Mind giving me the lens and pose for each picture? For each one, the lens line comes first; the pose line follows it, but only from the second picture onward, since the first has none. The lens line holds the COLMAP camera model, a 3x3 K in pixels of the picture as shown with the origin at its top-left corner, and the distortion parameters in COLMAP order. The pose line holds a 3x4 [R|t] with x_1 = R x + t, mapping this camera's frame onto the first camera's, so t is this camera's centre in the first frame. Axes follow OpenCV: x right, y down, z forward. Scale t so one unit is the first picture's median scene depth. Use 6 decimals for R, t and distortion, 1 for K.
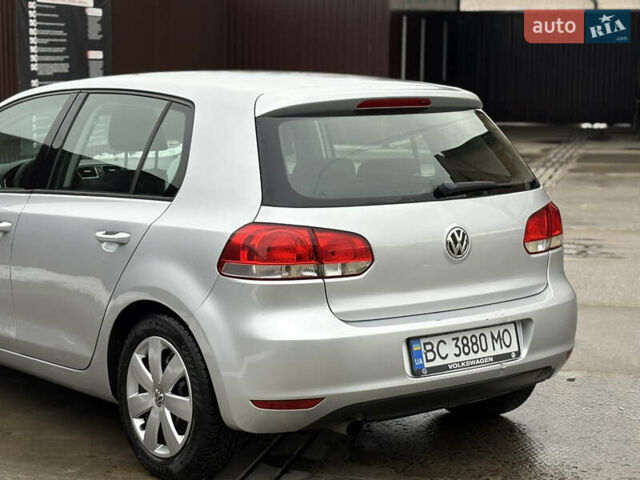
lens RADIAL K [[1369.4, 0, 305.5], [0, 1369.4, 241.1], [0, 0, 1]] dist [0.144350, -0.423791]
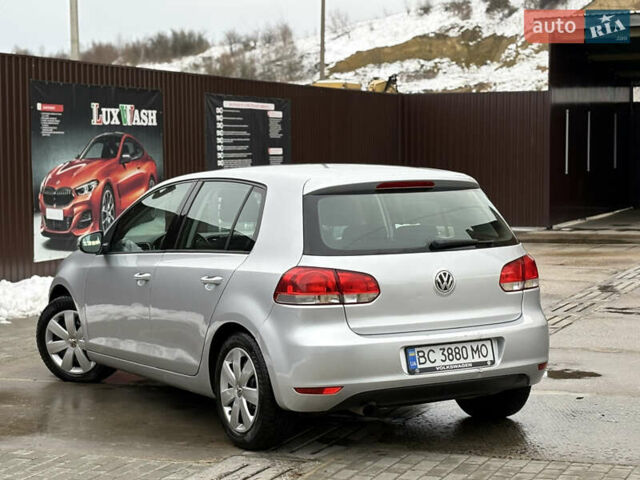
lens RADIAL K [[1369.4, 0, 305.5], [0, 1369.4, 241.1], [0, 0, 1]] dist [0.144350, -0.423791]
pose [[0.987349, -0.006943, -0.158412, 0.190377], [-0.003605, 0.997799, -0.066208, 0.052922], [0.158523, 0.065941, 0.985151, -0.412832]]
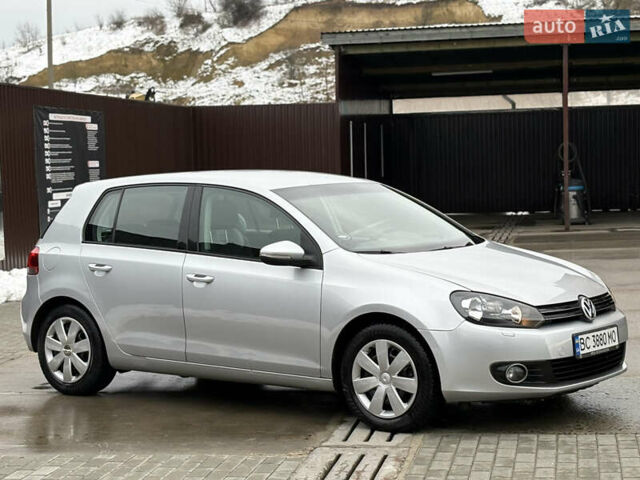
lens RADIAL K [[1369.4, 0, 305.5], [0, 1369.4, 241.1], [0, 0, 1]] dist [0.144350, -0.423791]
pose [[0.995332, -0.038601, 0.088456, -0.299961], [0.045050, 0.996378, -0.072114, 0.060340], [-0.085352, 0.075762, 0.993466, -0.470237]]
